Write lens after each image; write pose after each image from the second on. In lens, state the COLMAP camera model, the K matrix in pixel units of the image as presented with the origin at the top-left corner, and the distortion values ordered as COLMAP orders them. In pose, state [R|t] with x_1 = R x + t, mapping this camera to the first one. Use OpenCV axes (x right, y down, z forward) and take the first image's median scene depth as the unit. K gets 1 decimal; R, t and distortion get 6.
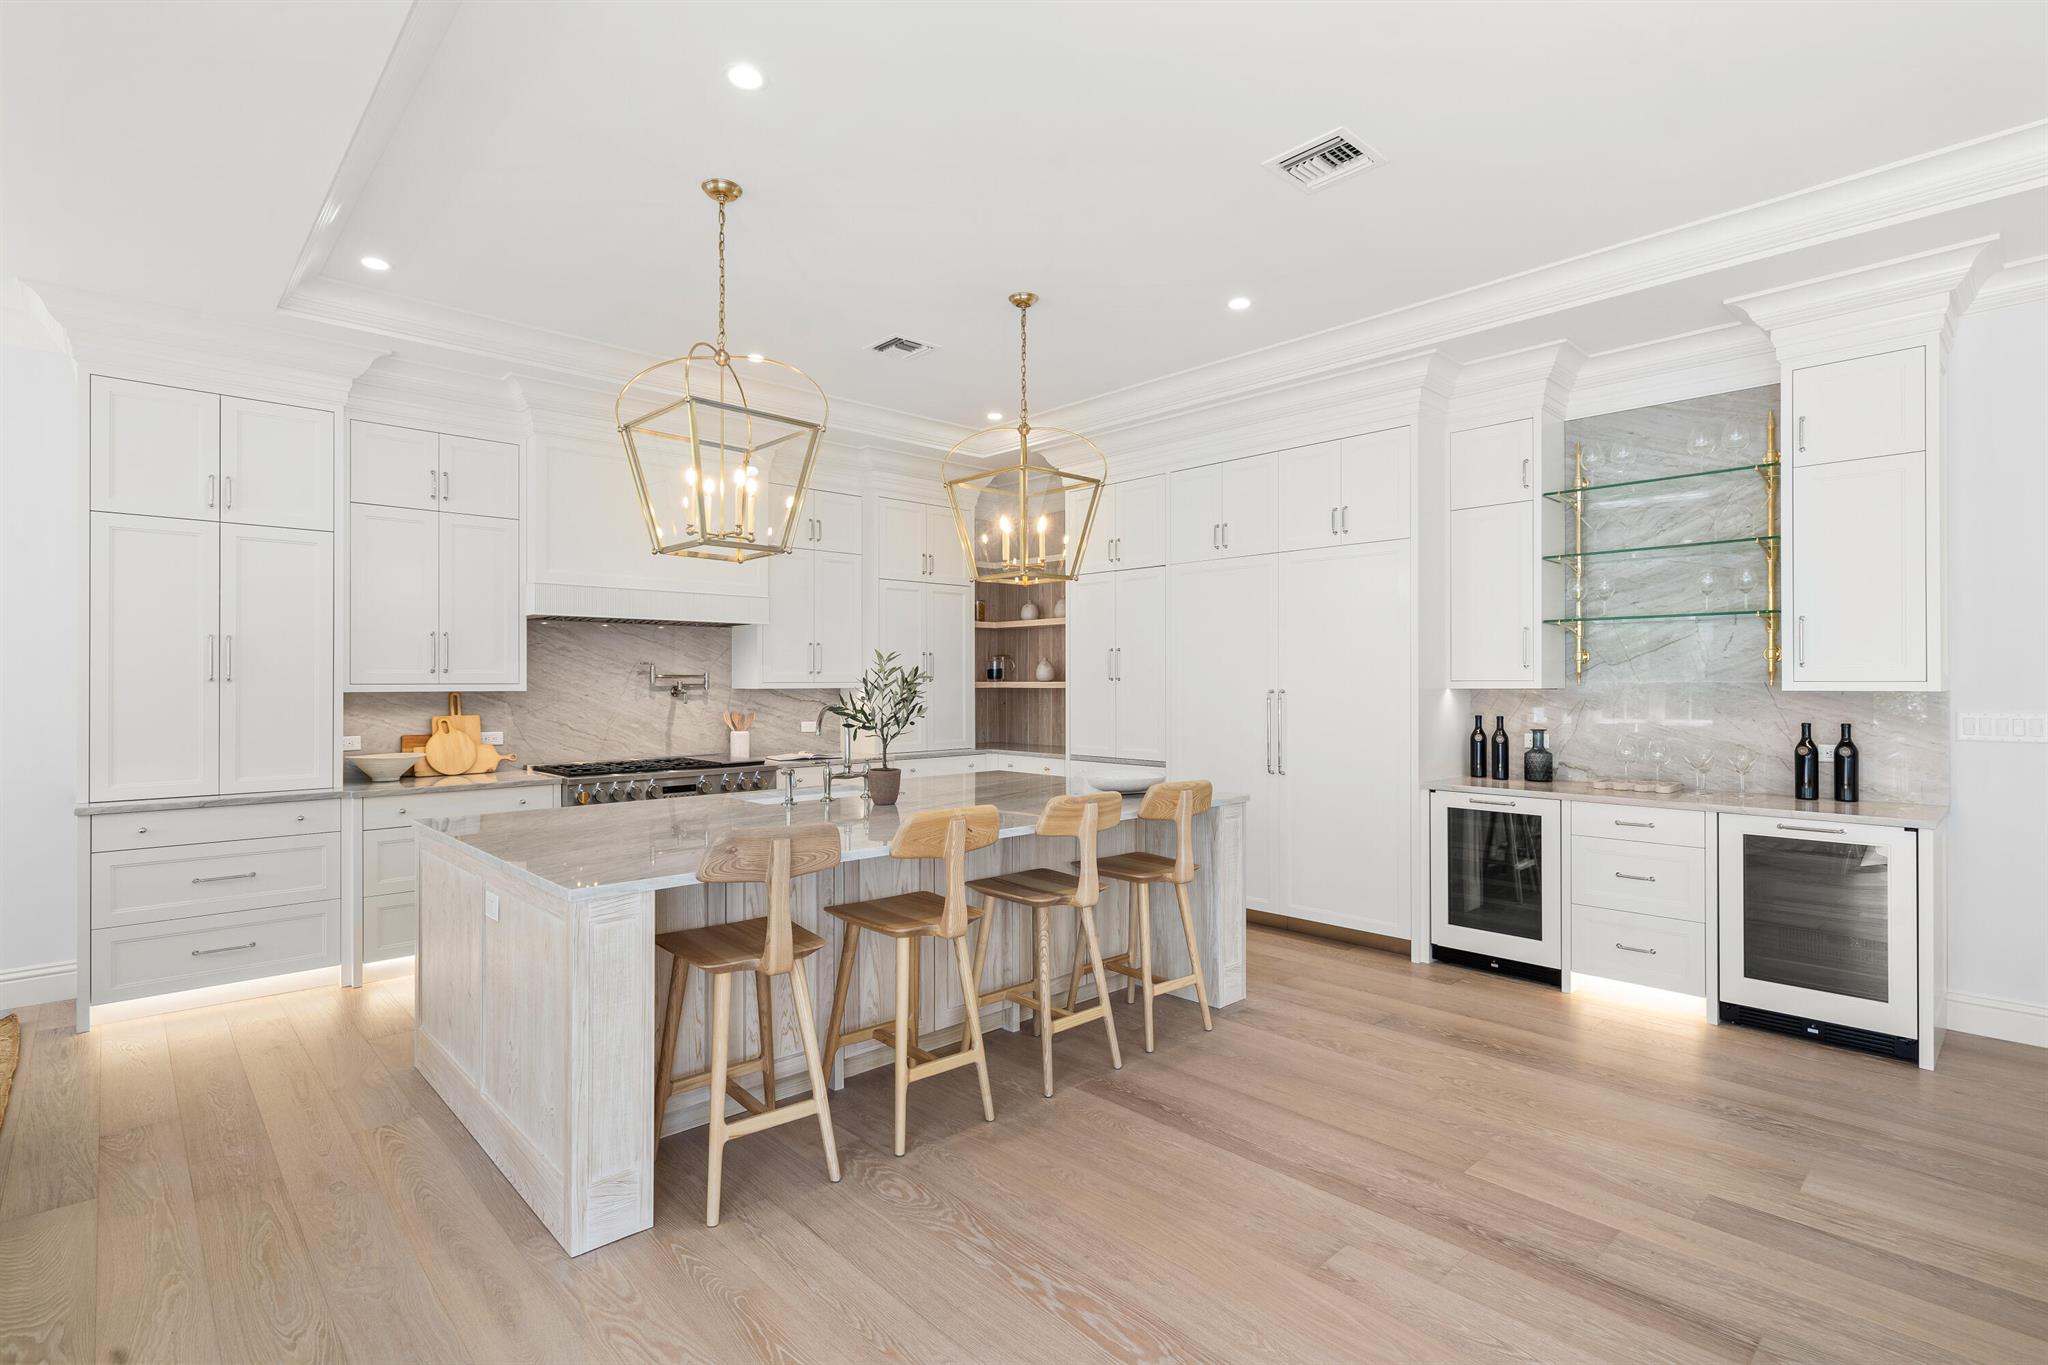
lens RADIAL K [[971.3, 0, 1025.4], [0, 971.3, 681.2], [0, 0, 1]] dist [-0.004435, 0.001825]
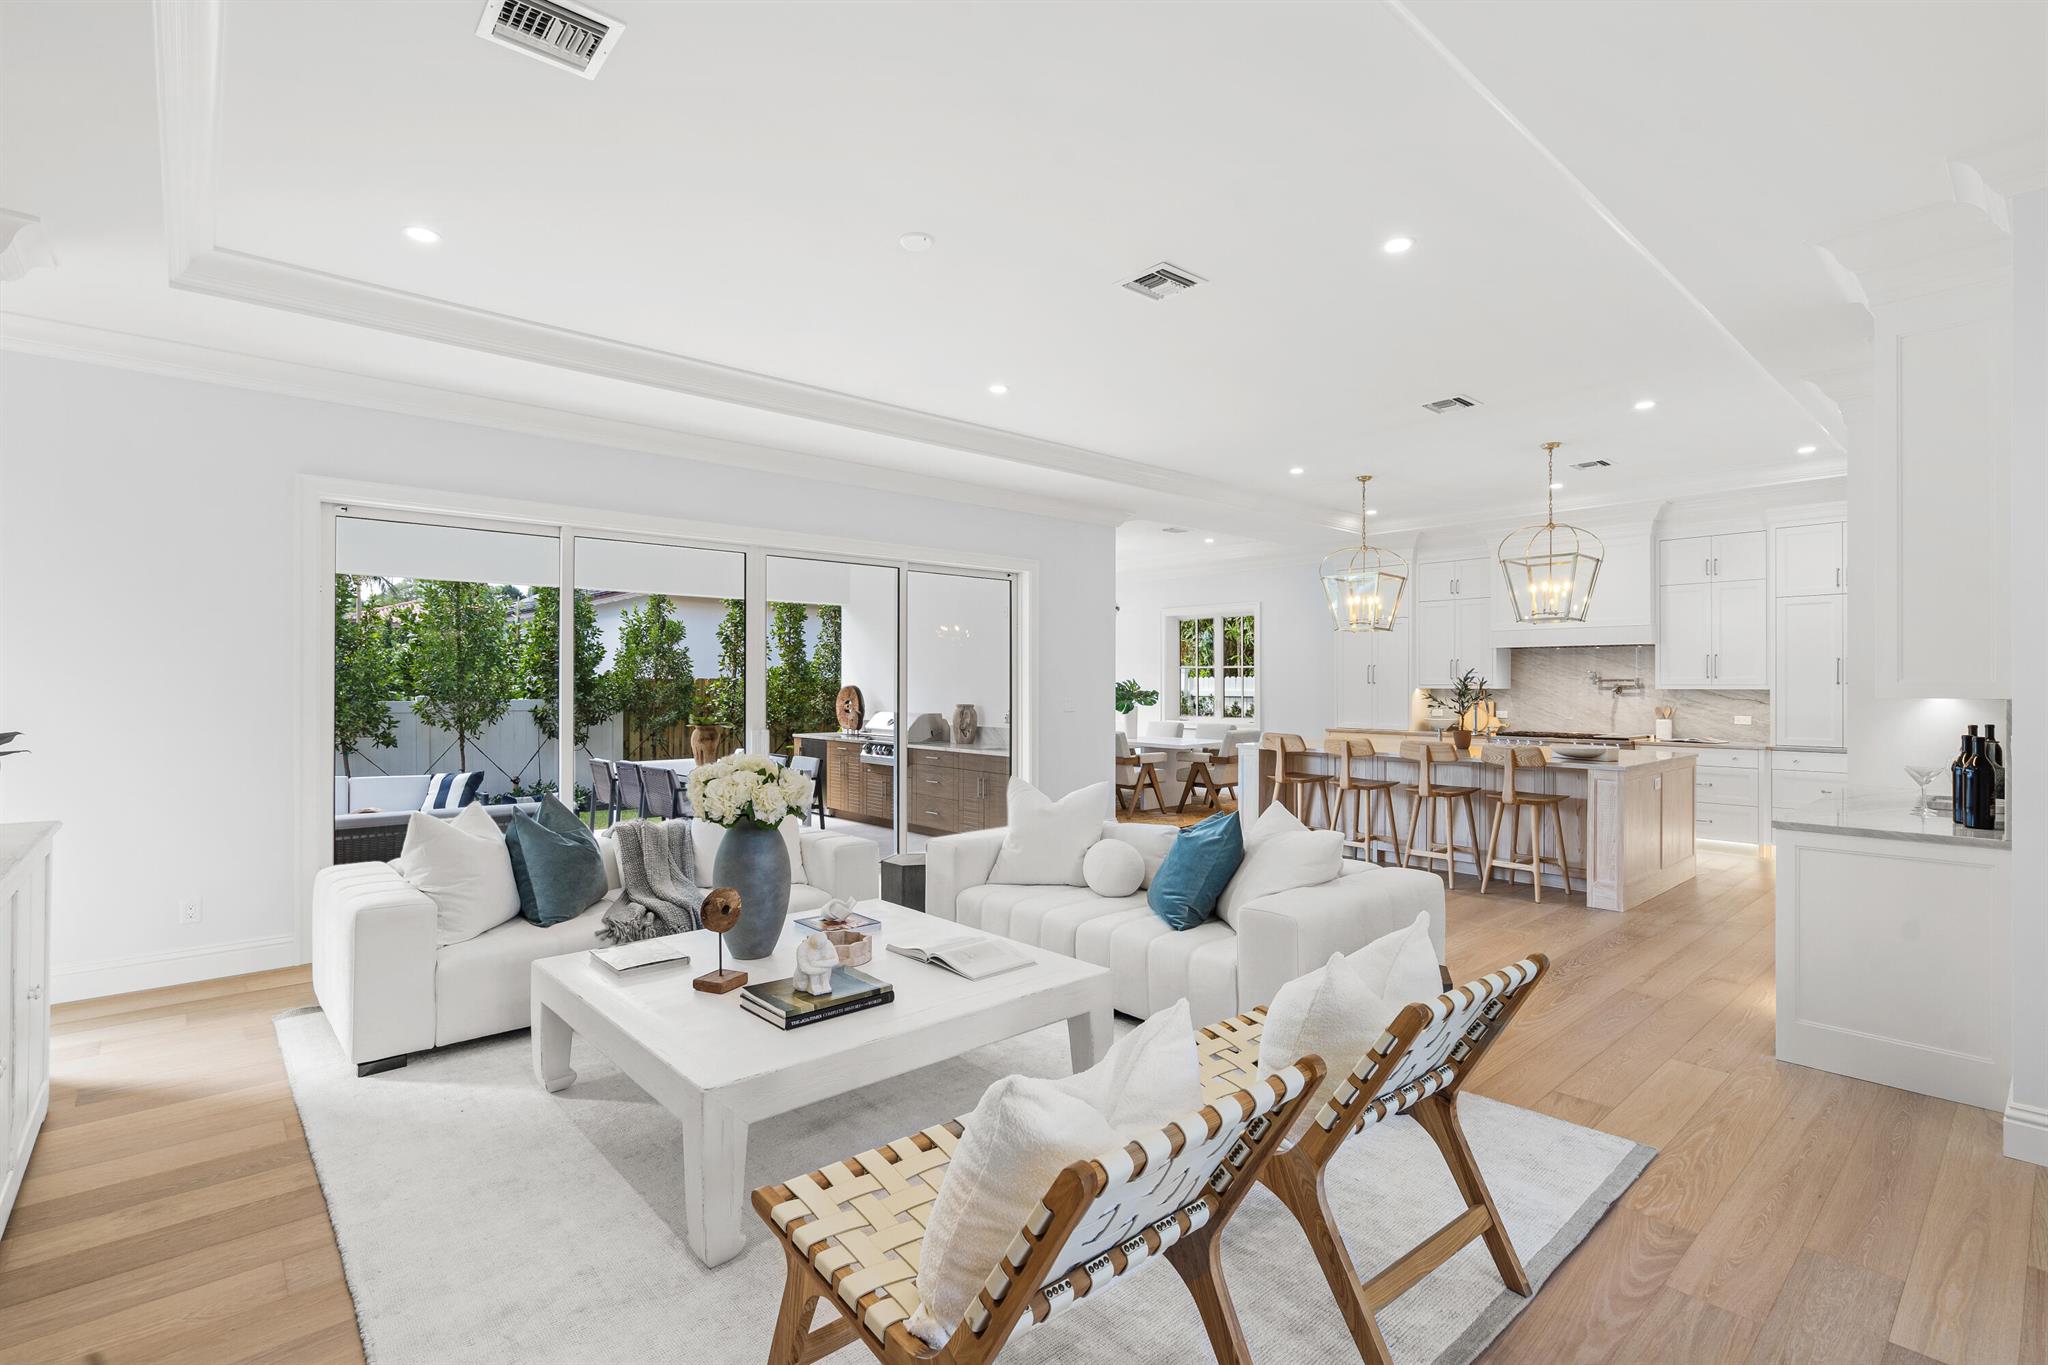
lens RADIAL K [[931.1, 0, 1024.7], [0, 931.1, 682.2], [0, 0, 1]] dist [-0.005308, 0.001723]
pose [[-0.027577, 0.001419, -0.999619, 1.465554], [0.000743, 0.999999, 0.001399, -0.006320], [0.999619, -0.000705, -0.027578, 0.165579]]
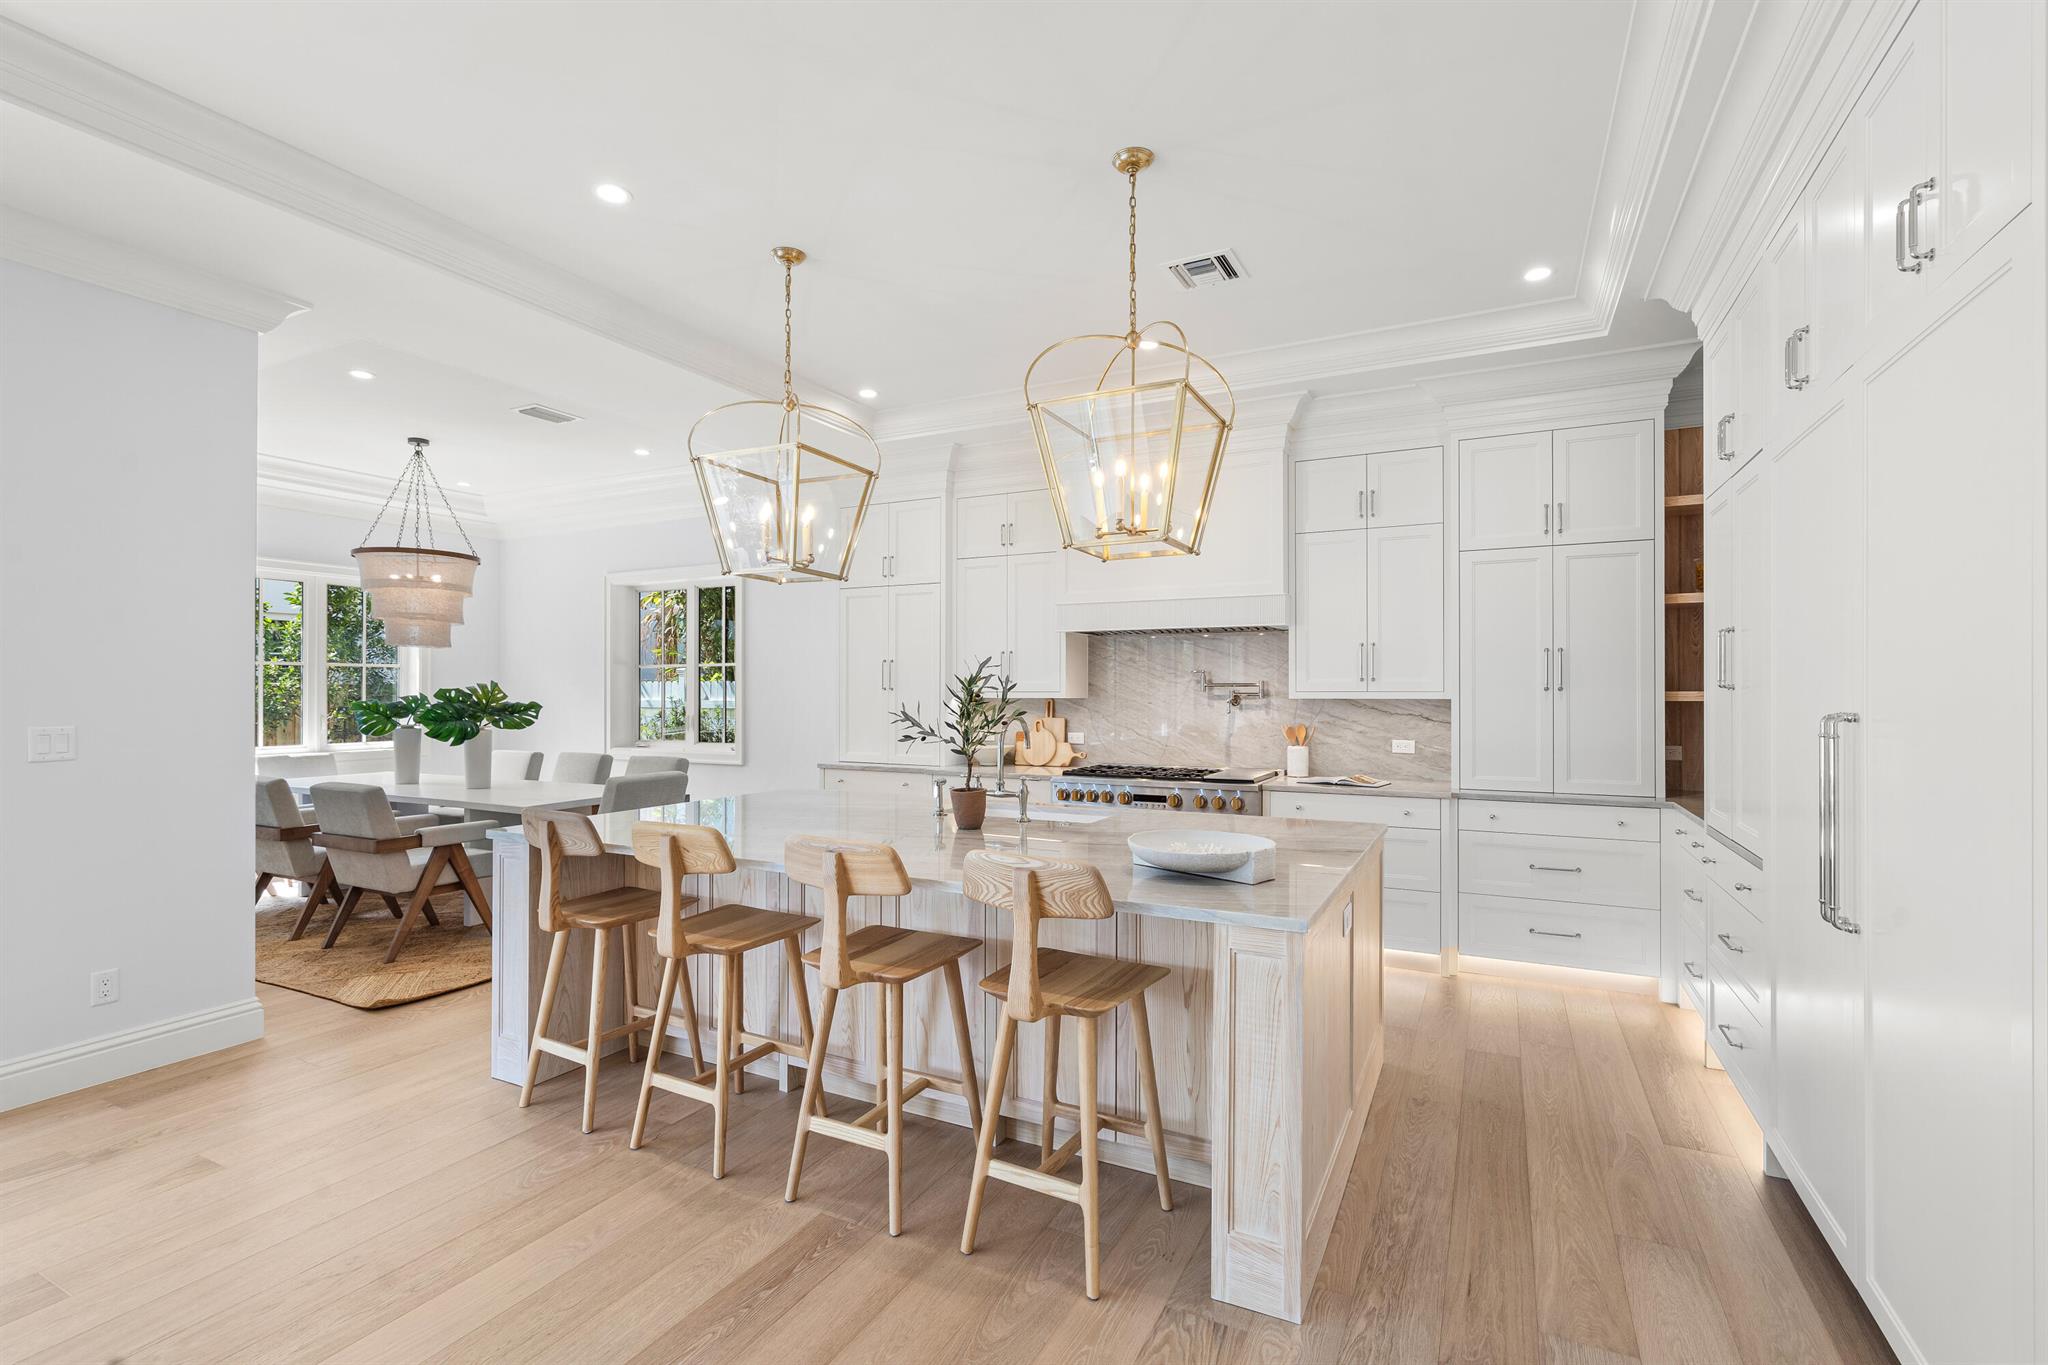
lens RADIAL K [[931.1, 0, 1018.7], [0, 931.1, 685.7], [0, 0, 1]] dist [-0.005308, 0.001723]
pose [[0.336072, -0.003133, -0.941831, 0.583715], [-0.000316, 0.999994, -0.003440, -0.001133], [0.941836, 0.001454, 0.336069, 0.650097]]
